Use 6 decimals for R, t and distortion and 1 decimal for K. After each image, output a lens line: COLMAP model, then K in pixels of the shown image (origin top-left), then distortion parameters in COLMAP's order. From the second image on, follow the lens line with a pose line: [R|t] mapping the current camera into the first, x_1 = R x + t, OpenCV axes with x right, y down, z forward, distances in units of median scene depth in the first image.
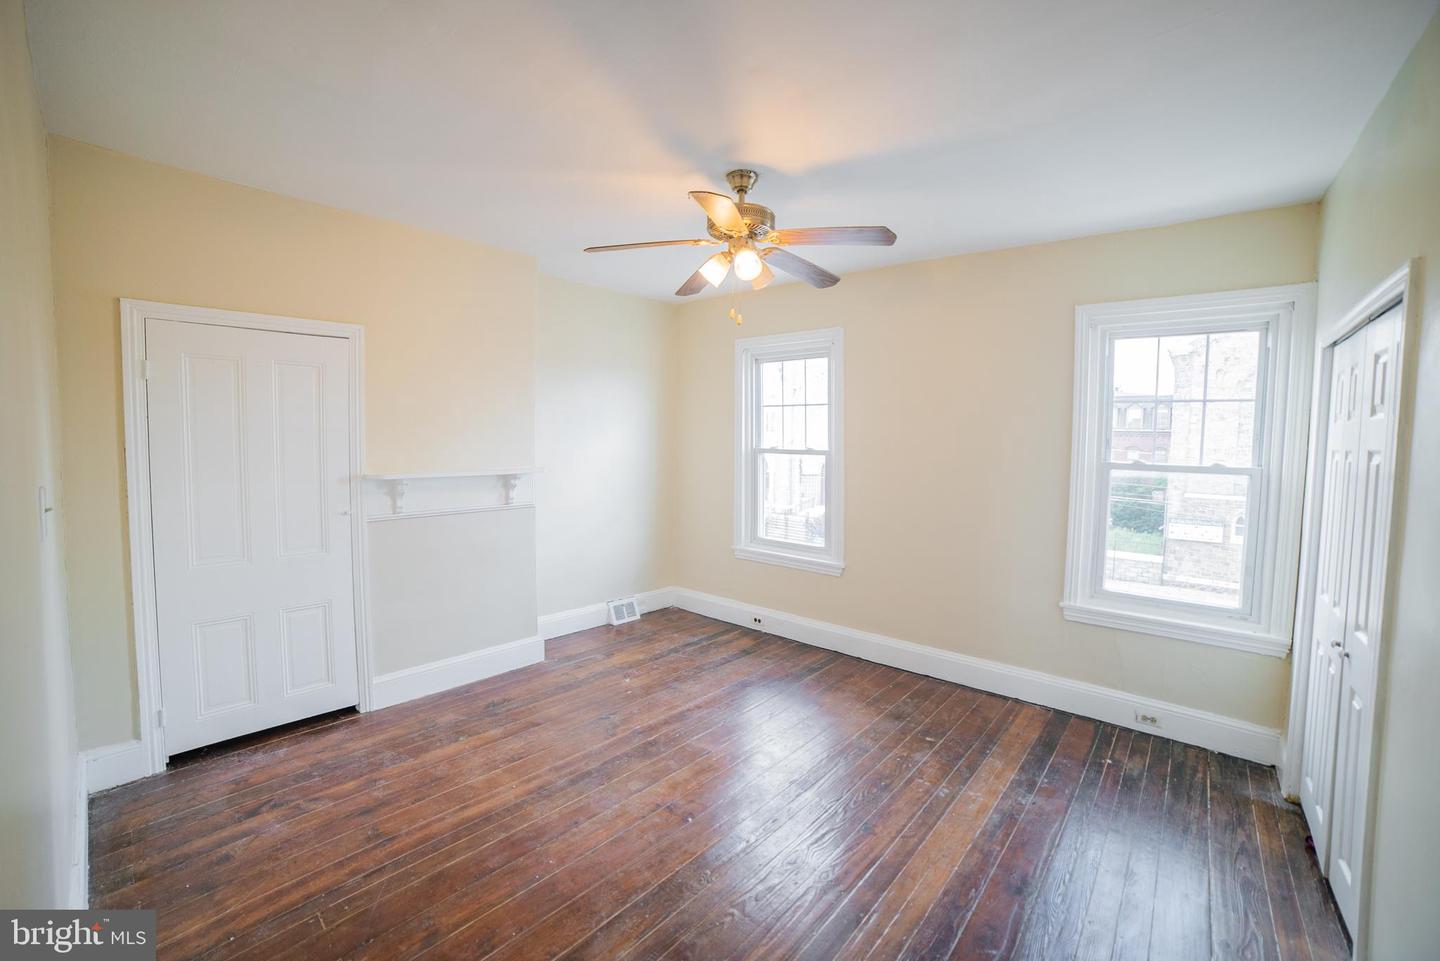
lens RADIAL K [[573.9, 0, 723.3], [0, 573.9, 469.2], [0, 0, 1]] dist [-0.108726, 0.034789]
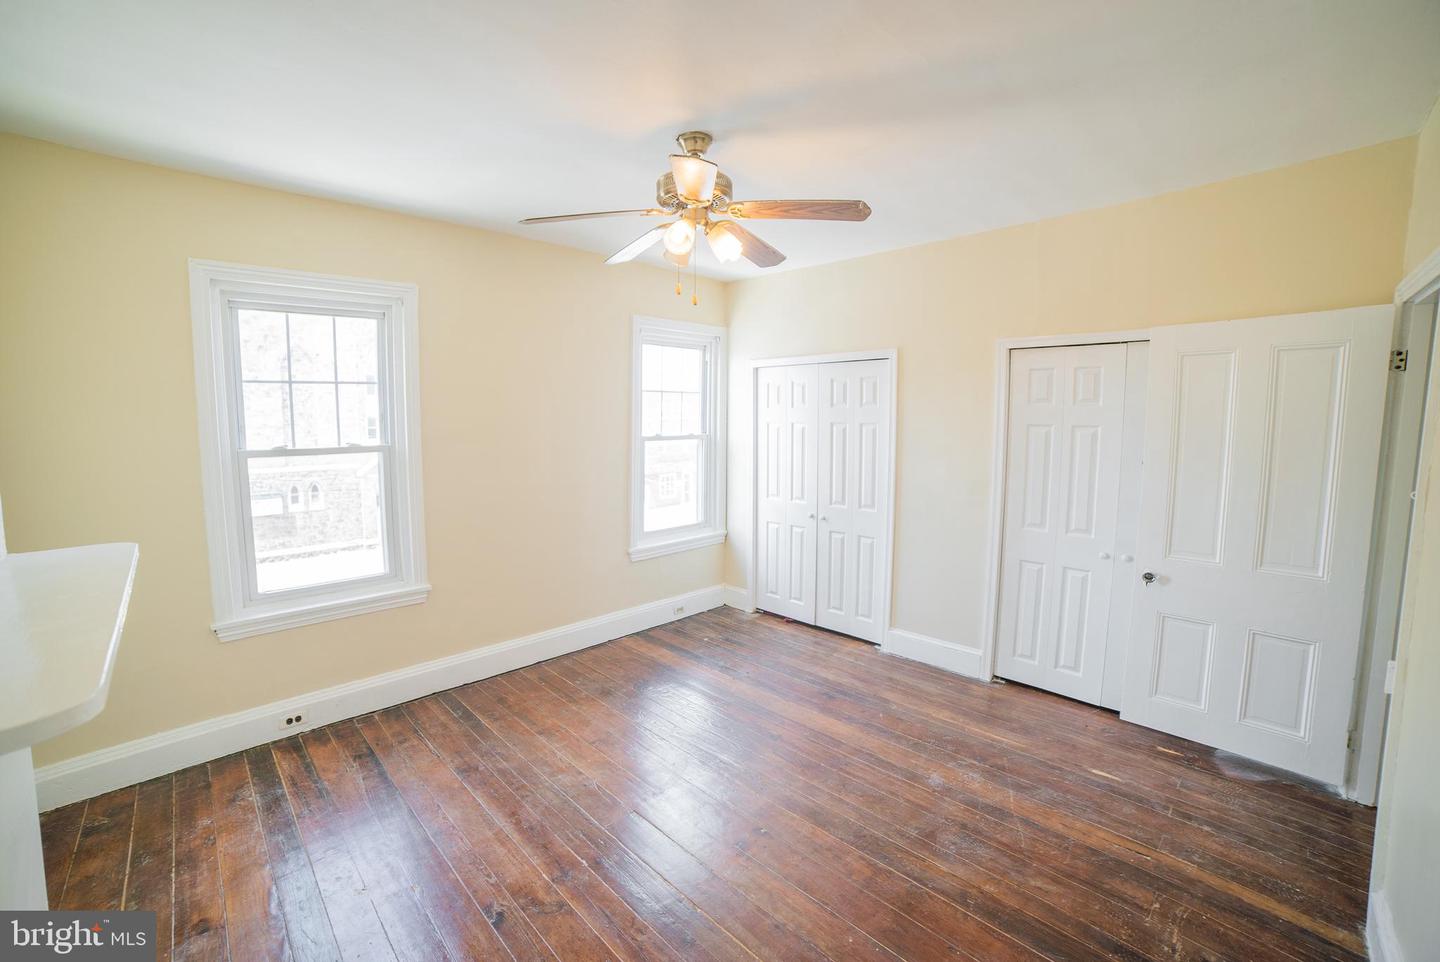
lens RADIAL K [[582.9, 0, 715.4], [0, 582.9, 471.4], [0, 0, 1]] dist [-0.113980, 0.037367]
pose [[0.105816, -0.111494, 0.988115, -0.686344], [0.063720, 0.992412, 0.105155, -0.065654], [-0.992342, 0.051836, 0.112118, 0.673815]]
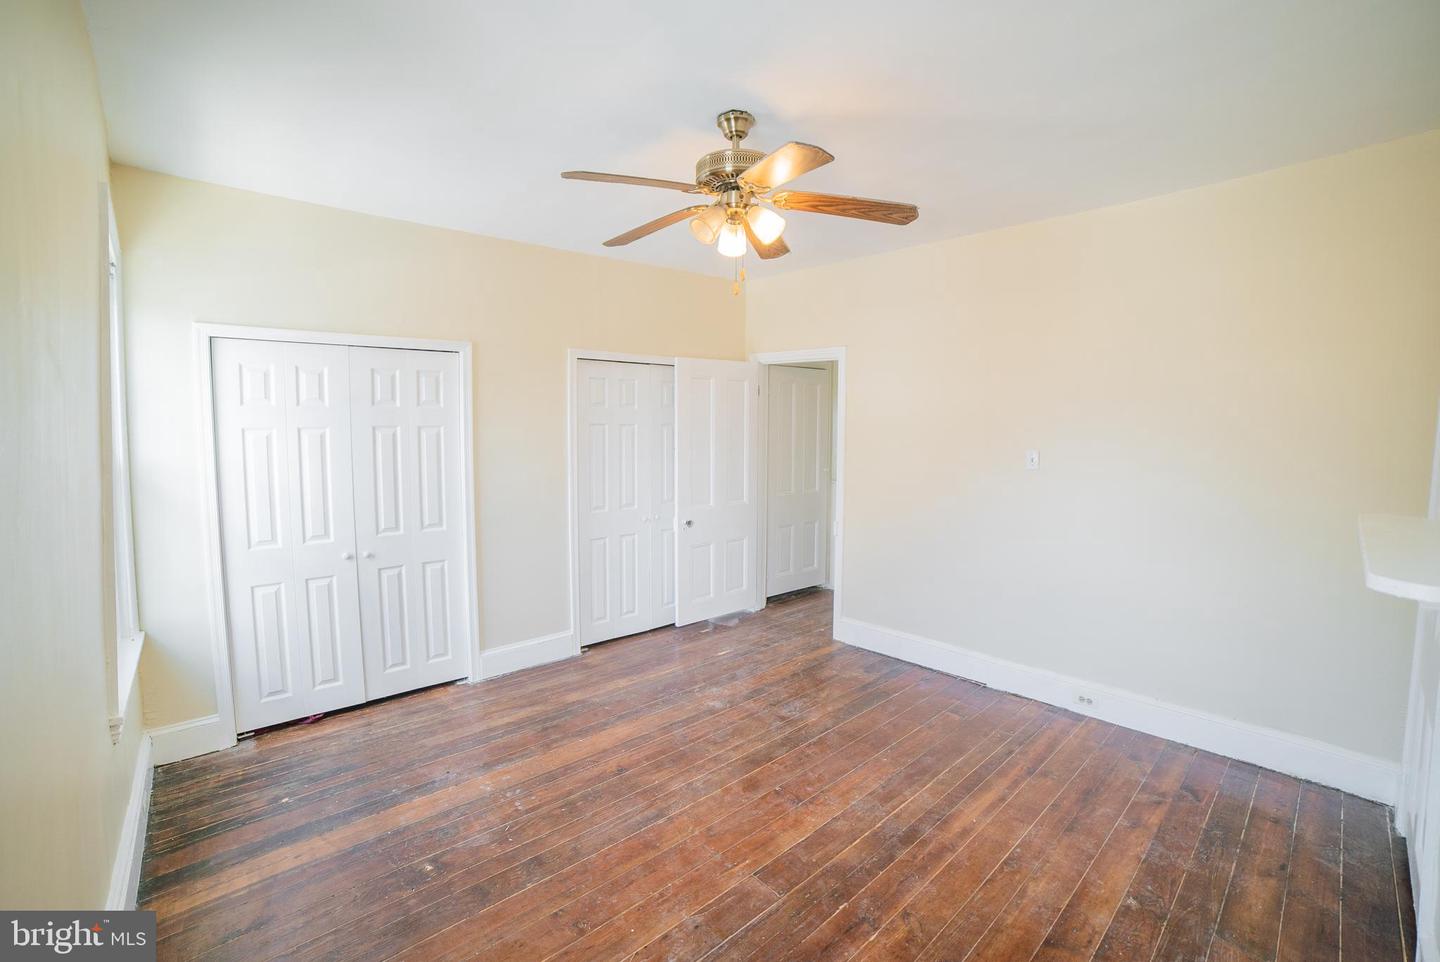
lens RADIAL K [[615.9, 0, 686.2], [0, 615.9, 476.7], [0, 0, 1]] dist [-0.124569, 0.046676]
pose [[-0.983635, -0.034152, 0.176906, -0.048704], [-0.007368, 0.988674, 0.149898, -0.093242], [-0.180022, 0.146142, -0.972746, 1.476756]]
